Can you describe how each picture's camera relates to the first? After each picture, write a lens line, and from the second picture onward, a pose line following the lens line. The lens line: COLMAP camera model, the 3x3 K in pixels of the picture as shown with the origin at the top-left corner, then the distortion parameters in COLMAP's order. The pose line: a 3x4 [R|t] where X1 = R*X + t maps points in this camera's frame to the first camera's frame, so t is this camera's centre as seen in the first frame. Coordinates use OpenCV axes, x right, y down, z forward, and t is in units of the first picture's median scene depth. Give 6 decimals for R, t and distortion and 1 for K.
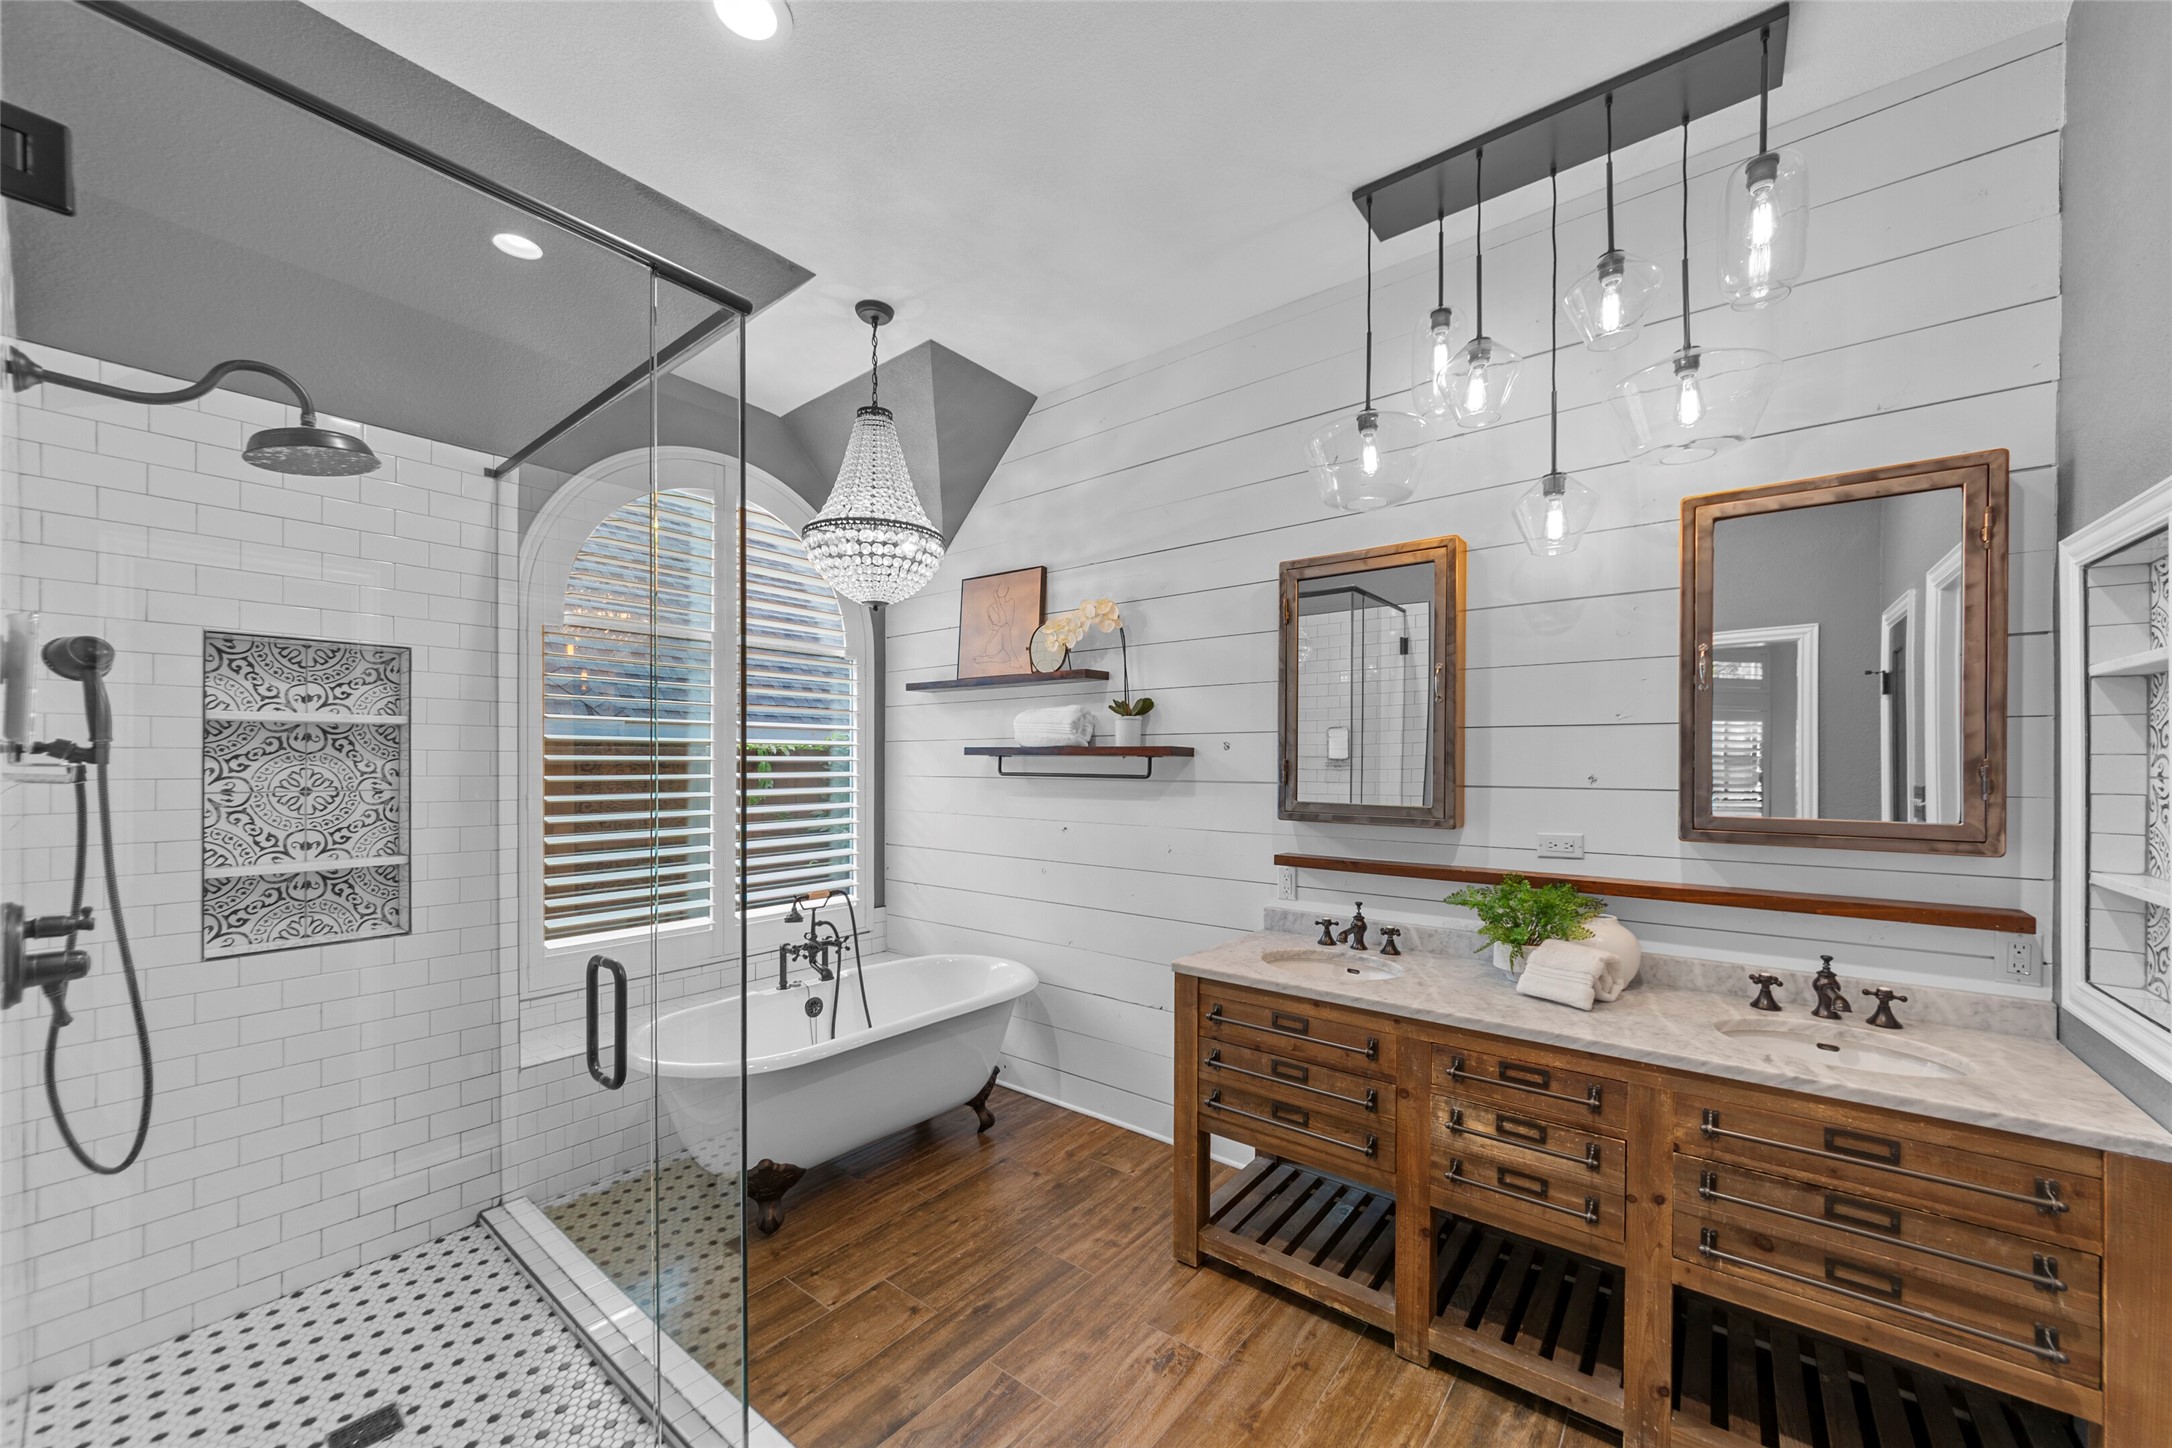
lens RADIAL K [[779.3, 0, 1082.6], [0, 779.3, 740.3], [0, 0, 1]] dist [-0.000180, -0.000018]
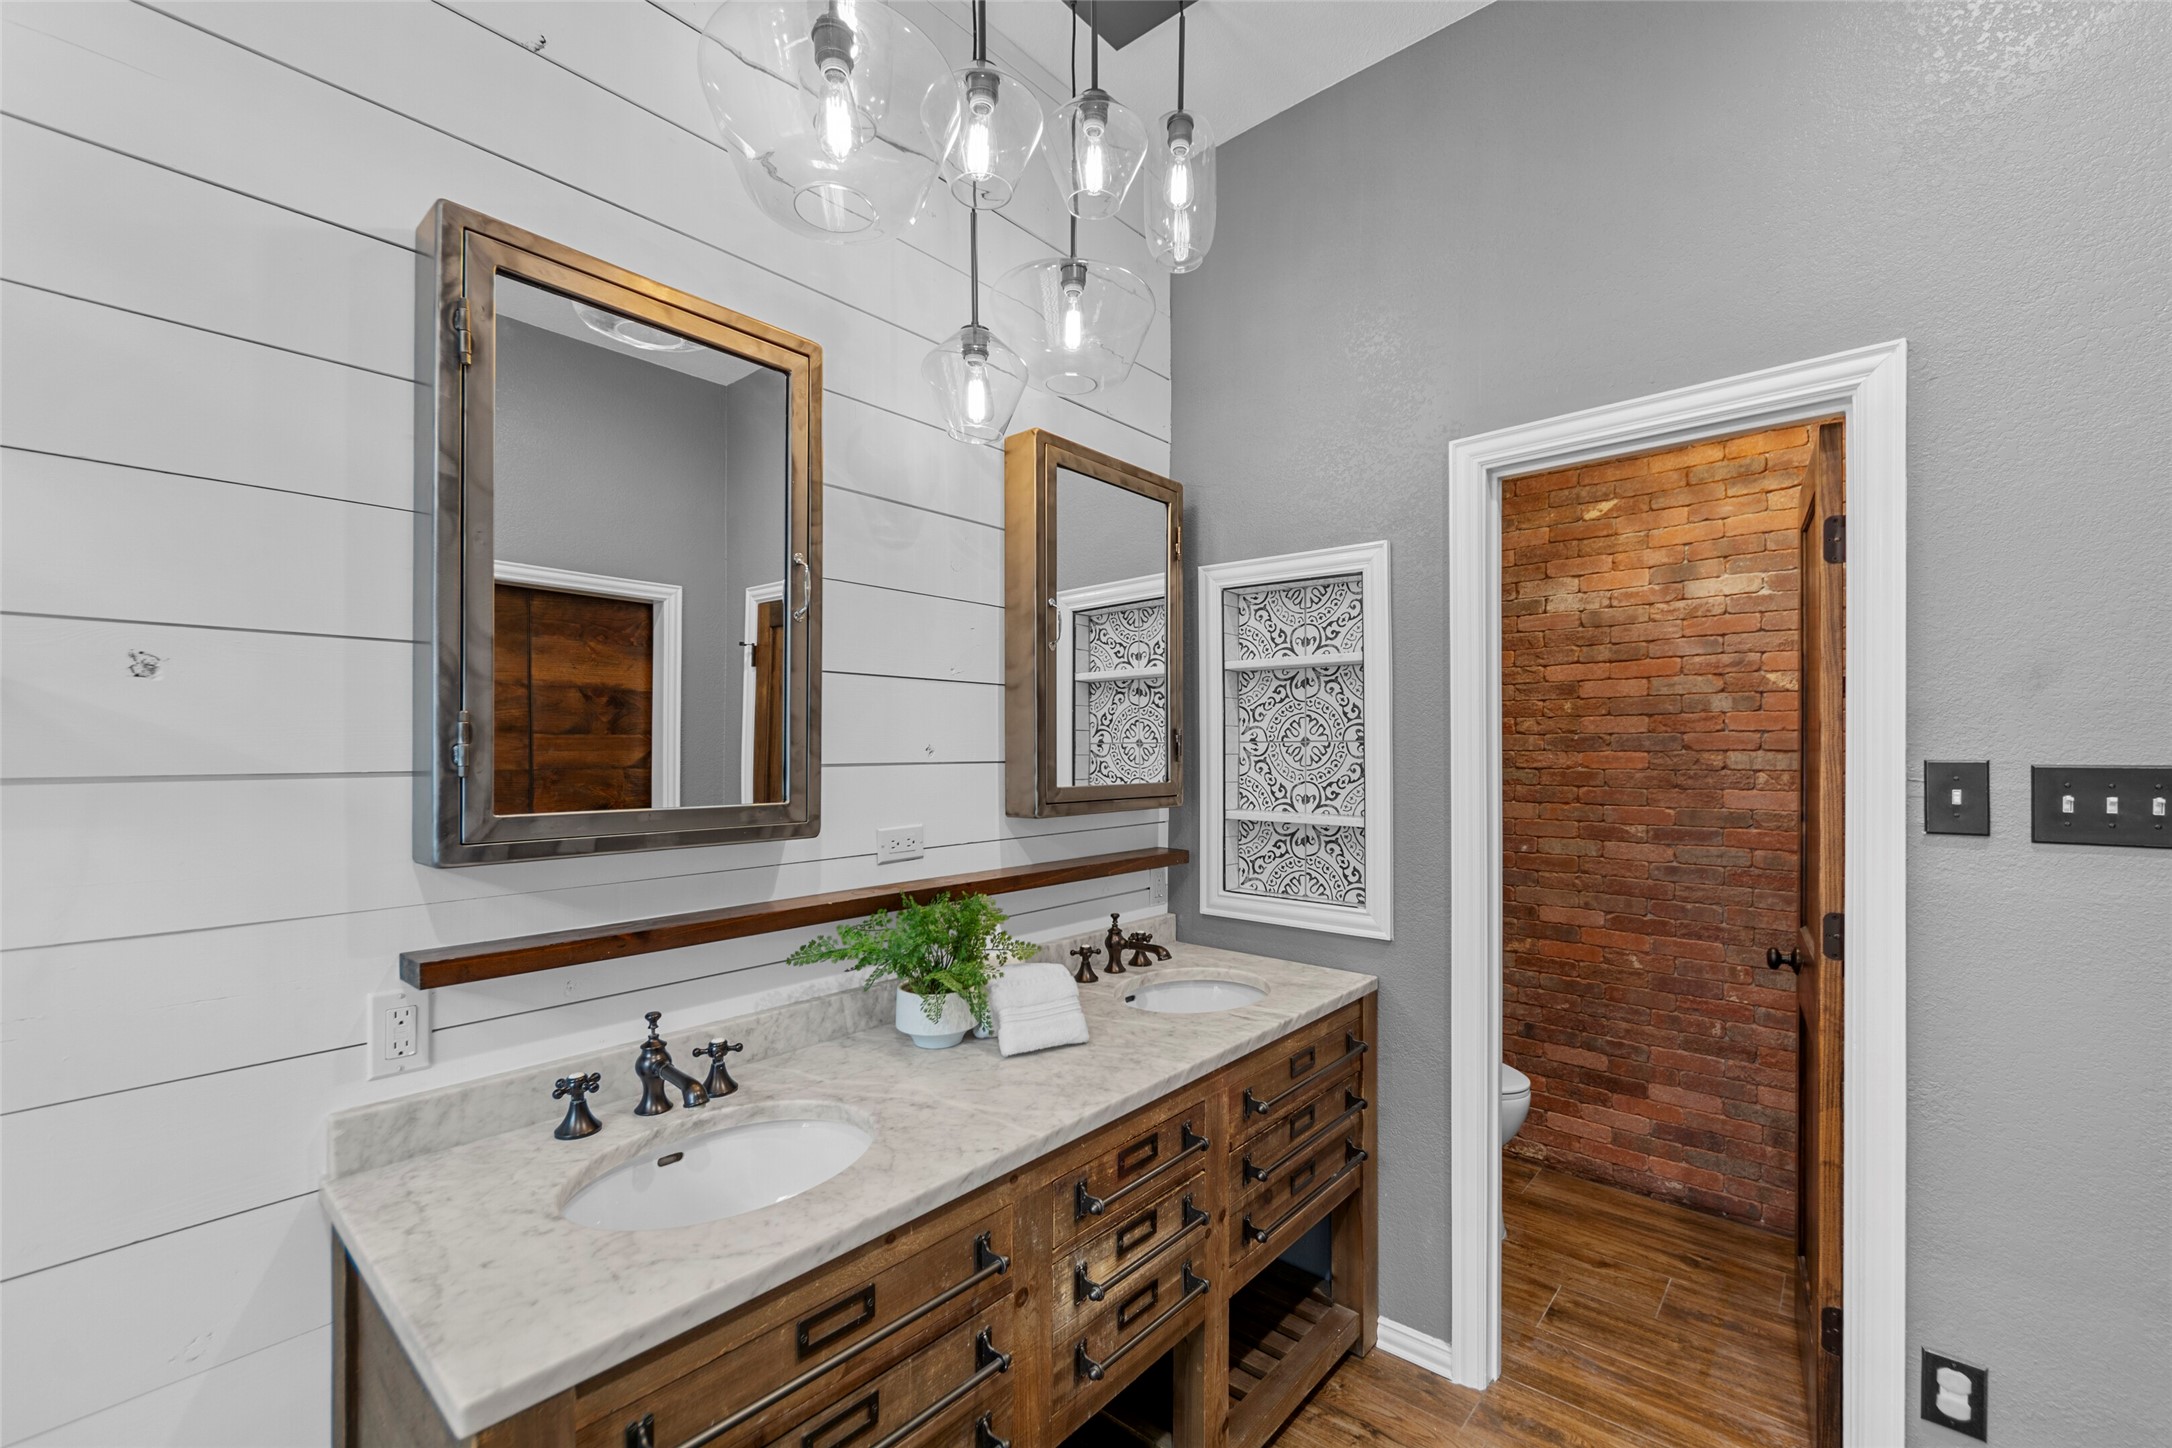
lens RADIAL K [[904.3, 0, 1082.9], [0, 904.3, 737.8], [0, 0, 1]] dist [0.012731, -0.000024]
pose [[0.040072, 0.004545, 0.999186, -0.247774], [-0.030680, 0.999524, -0.003316, 0.040528], [-0.998726, -0.030522, 0.040193, 0.909333]]
